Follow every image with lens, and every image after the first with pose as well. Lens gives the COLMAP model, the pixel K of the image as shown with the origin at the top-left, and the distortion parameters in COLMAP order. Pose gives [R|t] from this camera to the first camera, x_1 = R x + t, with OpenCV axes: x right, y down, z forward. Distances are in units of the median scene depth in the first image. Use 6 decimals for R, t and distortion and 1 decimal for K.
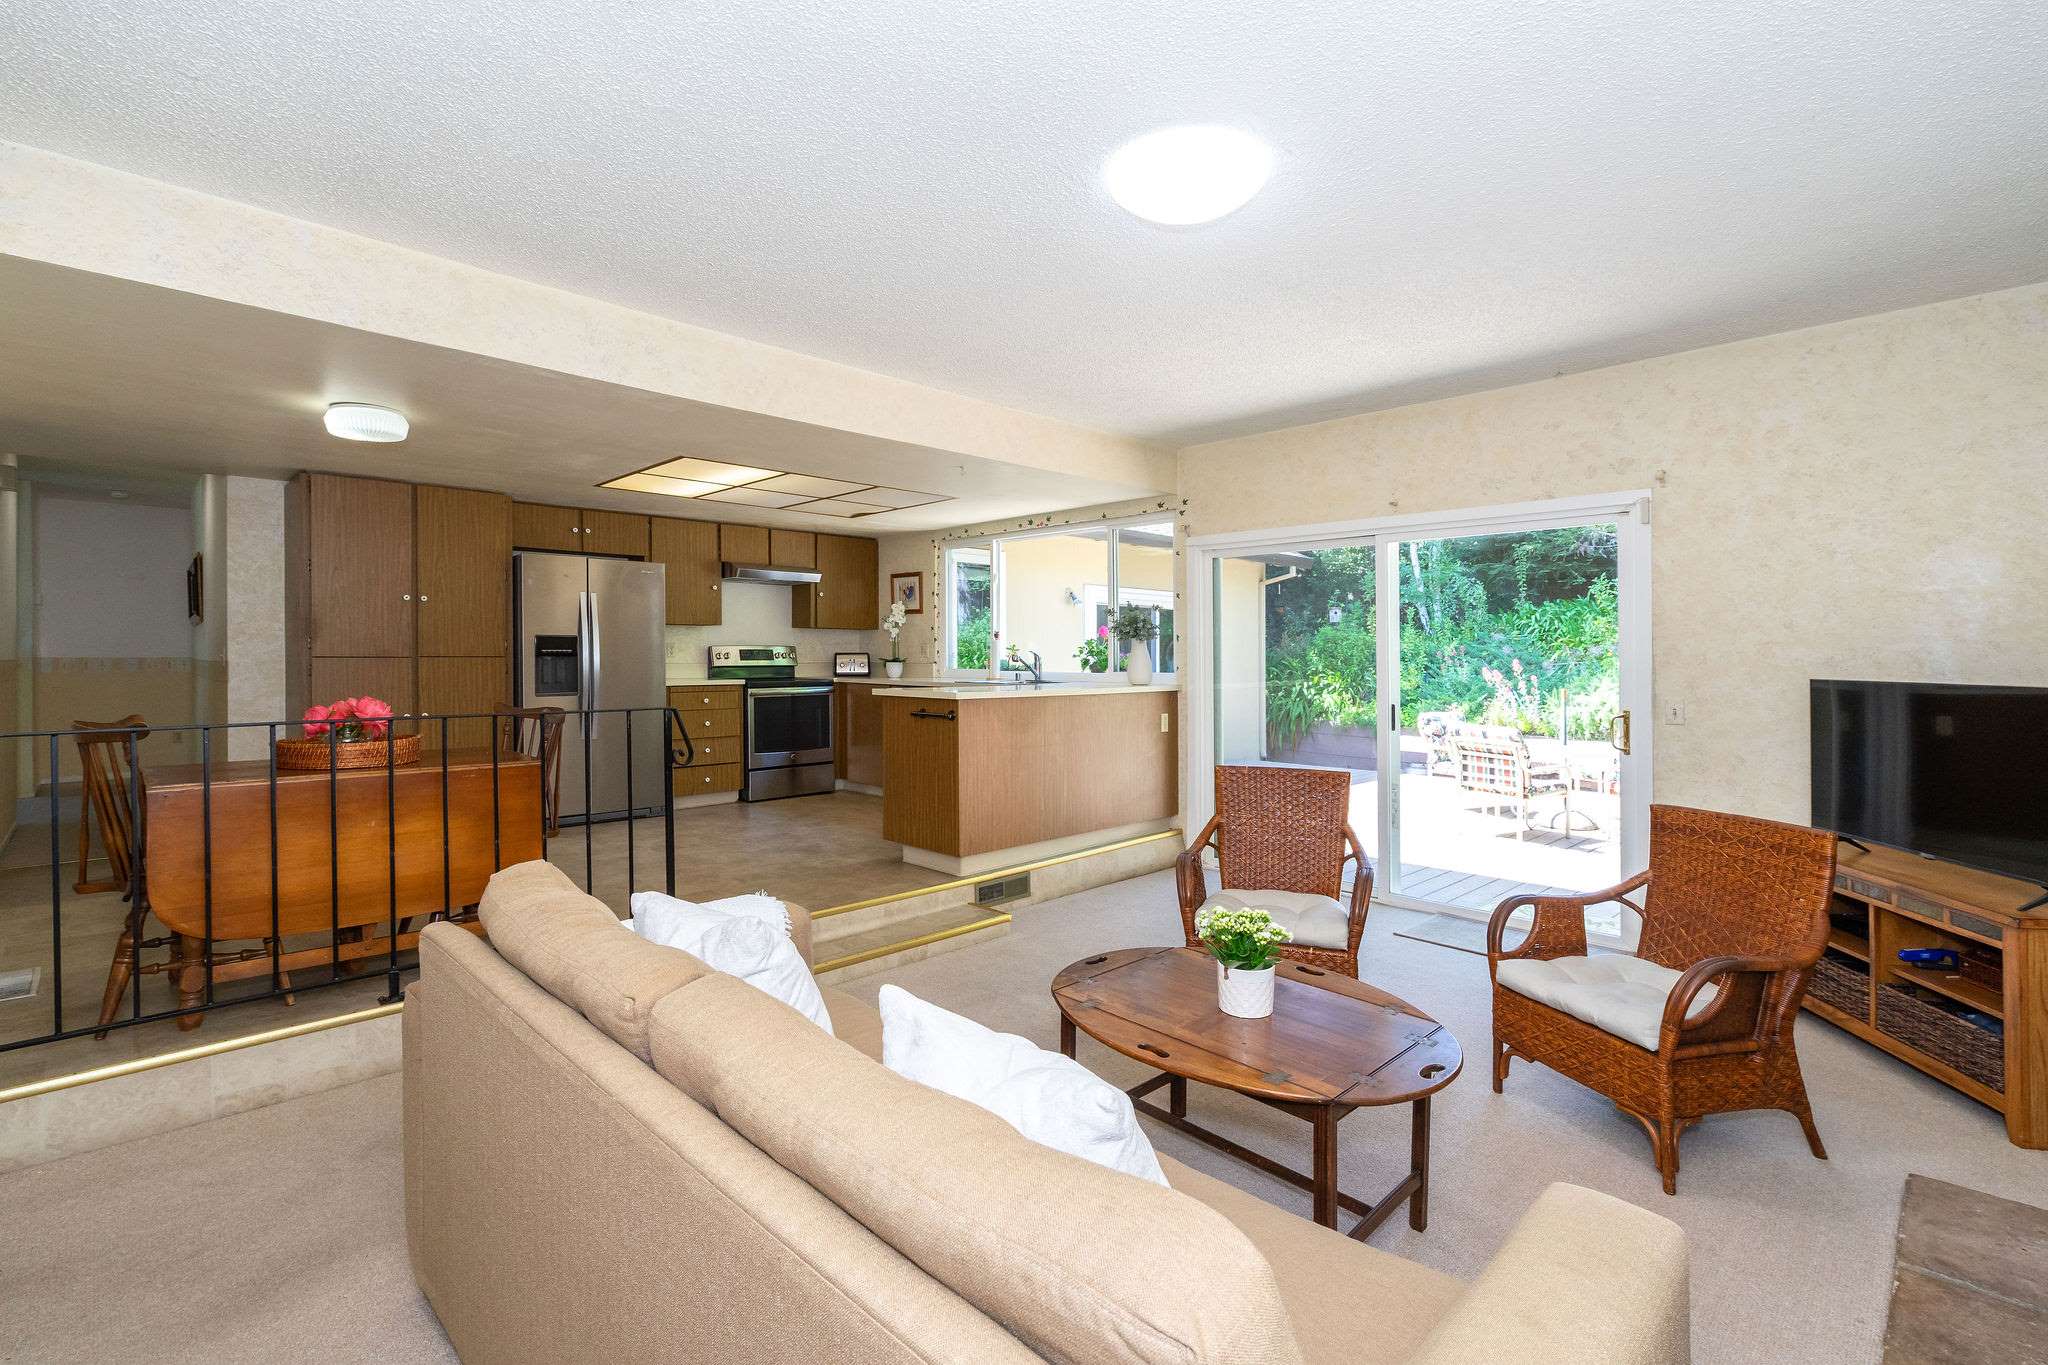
lens RADIAL K [[937.7, 0, 1018.2], [0, 937.7, 665.6], [0, 0, 1]] dist [-0.000952, 0.001450]
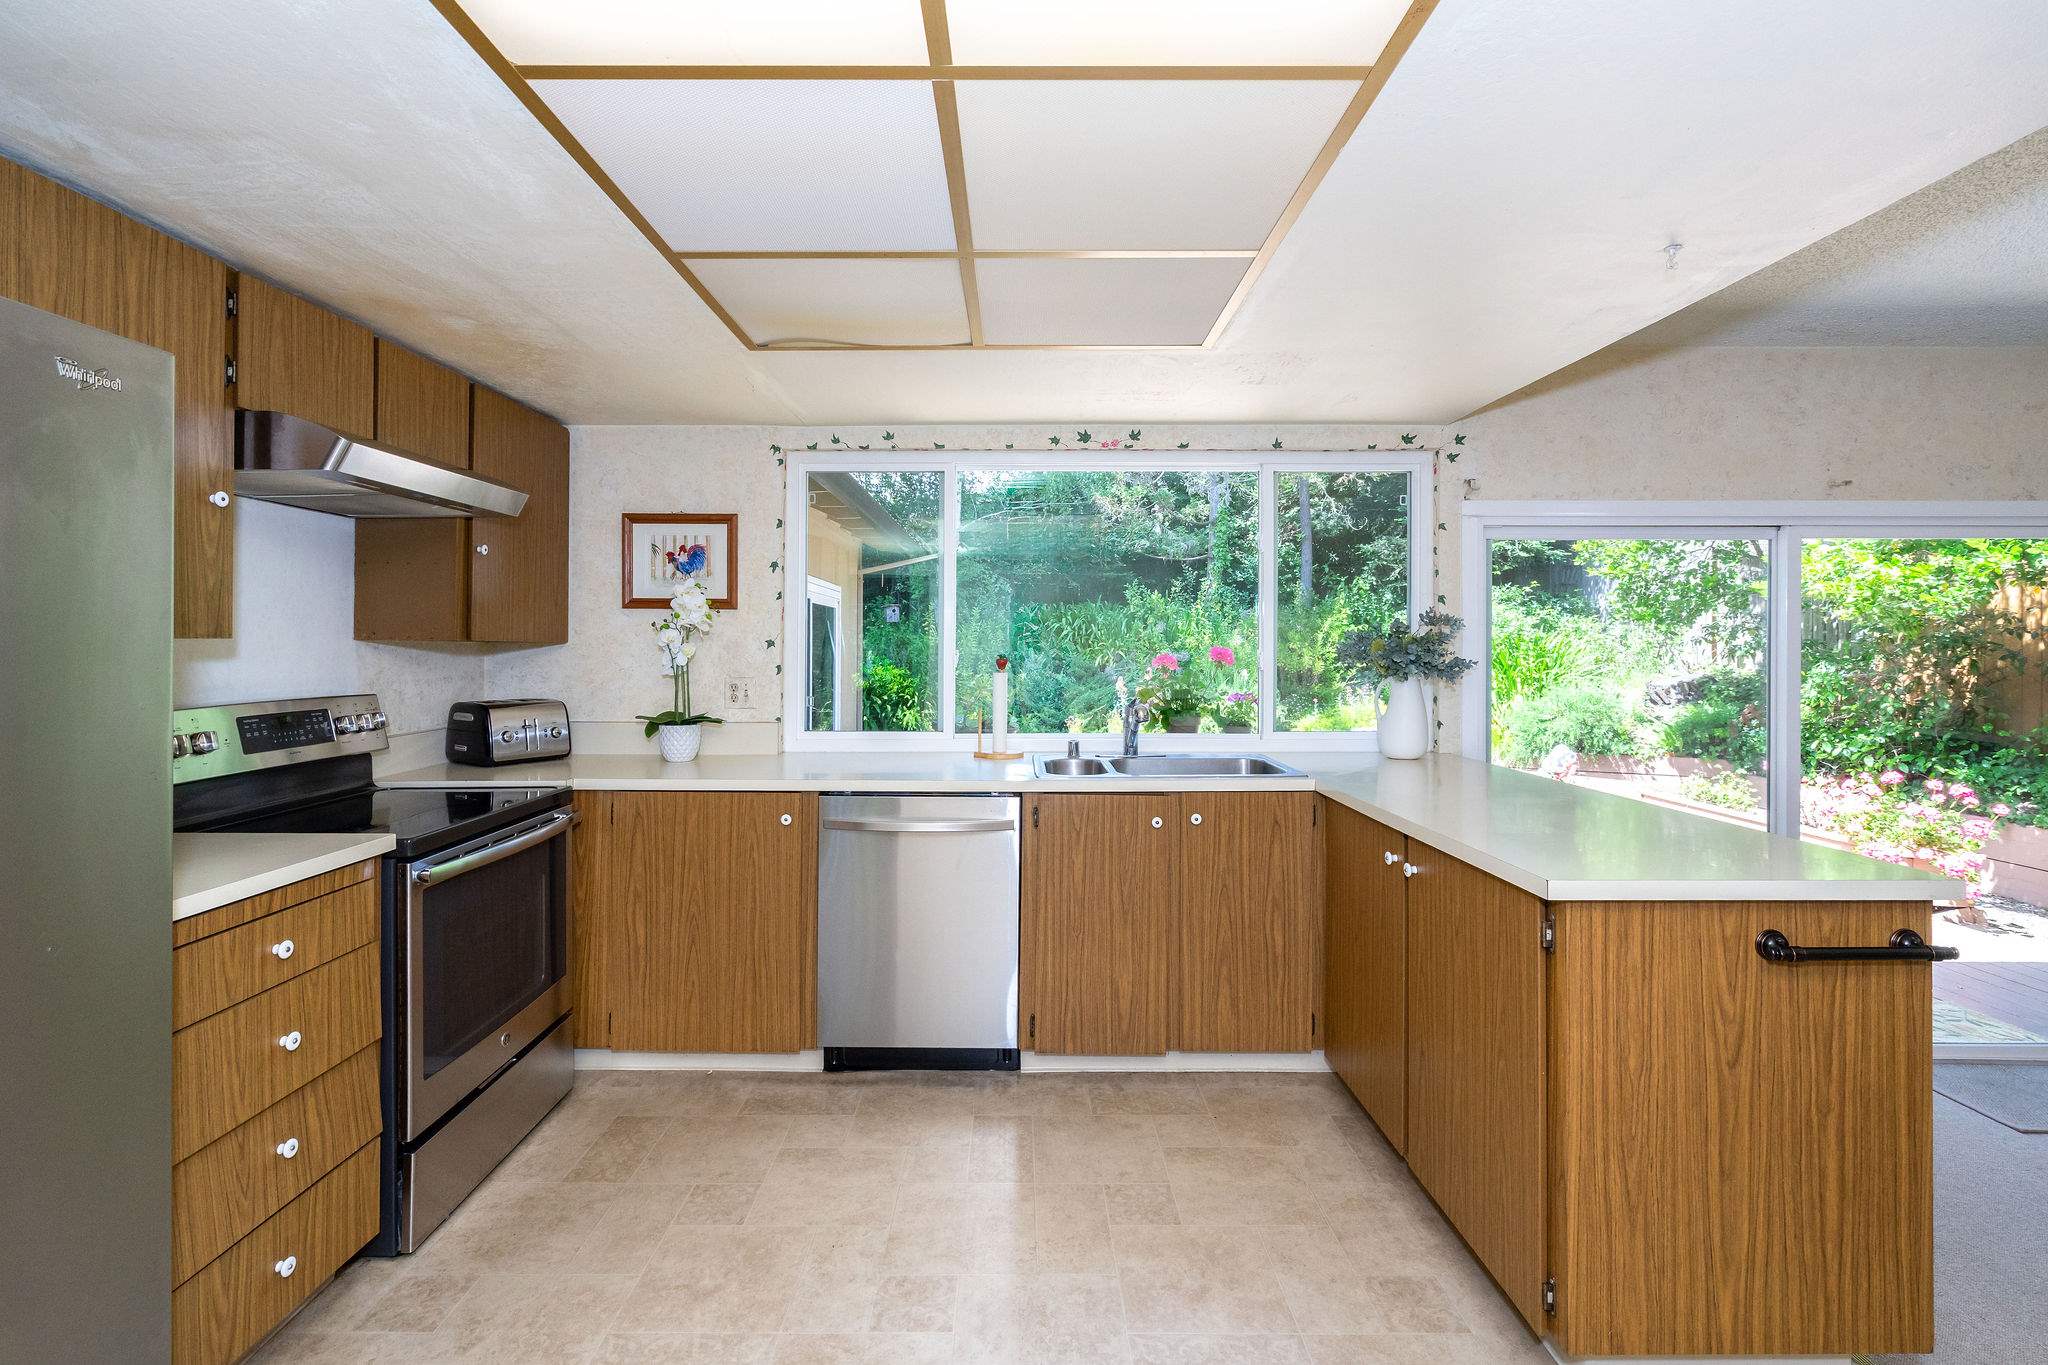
lens RADIAL K [[939.1, 0, 1014.4], [0, 939.1, 642.1], [0, 0, 1]] dist [-0.002868, -0.000184]
pose [[0.701839, 0.000114, 0.712335, -0.344214], [0.010215, 0.999896, -0.010225, -0.036464], [-0.712262, 0.014453, 0.701765, 0.633396]]
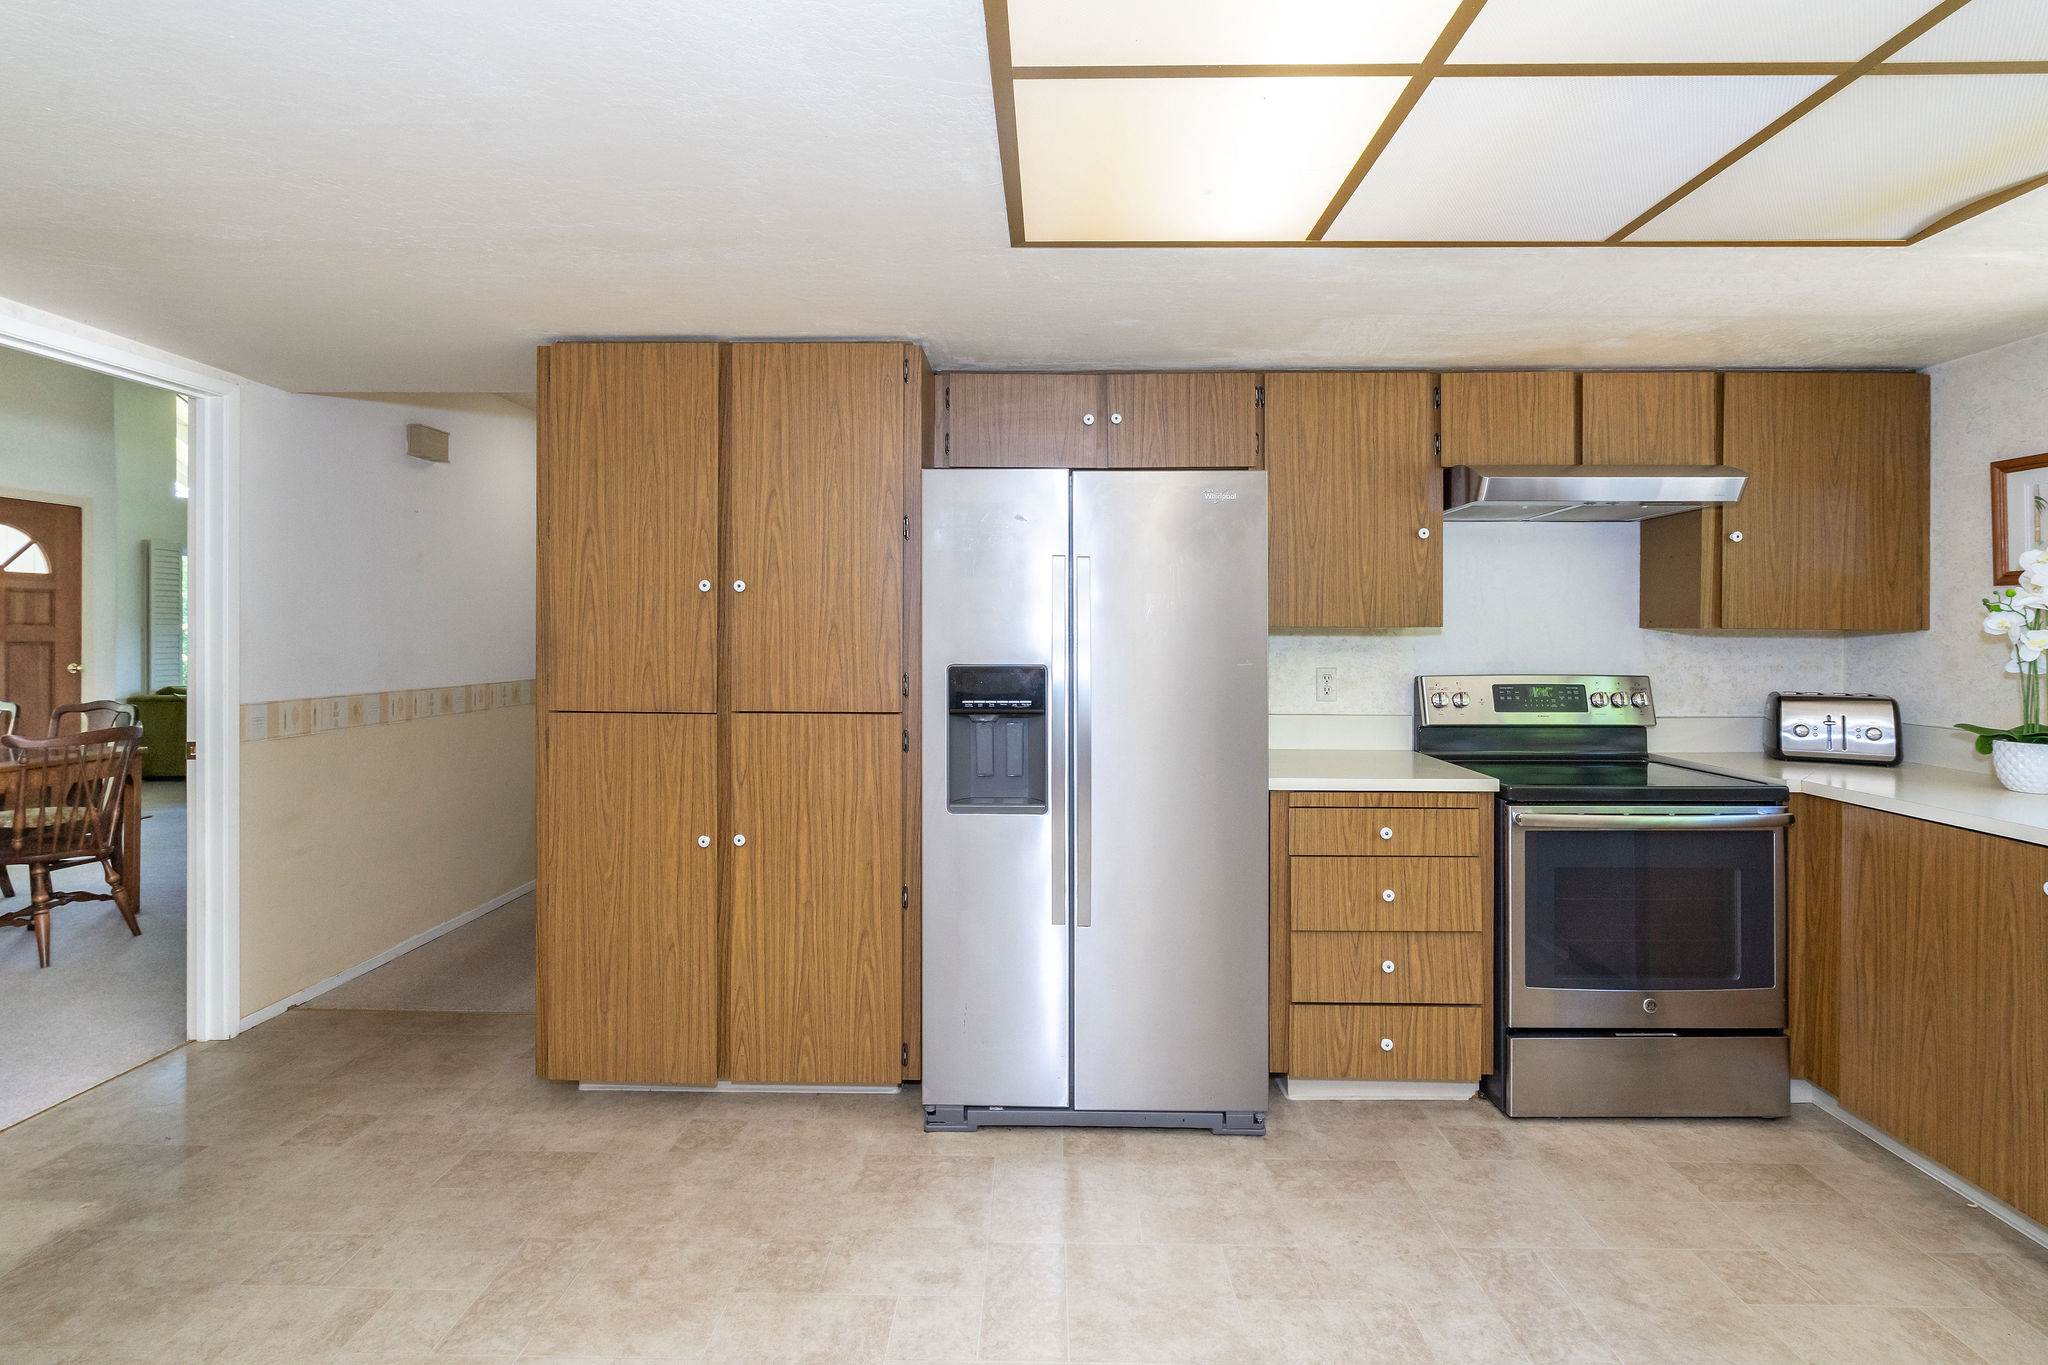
lens RADIAL K [[931.0, 0, 1031.3], [0, 931.0, 633.7], [0, 0, 1]] dist [-0.003877, 0.001289]
pose [[0.705538, 0.002554, -0.708667, -0.156238], [-0.010940, 0.999914, -0.007288, -0.035018], [0.708587, 0.012895, 0.705505, 0.587003]]
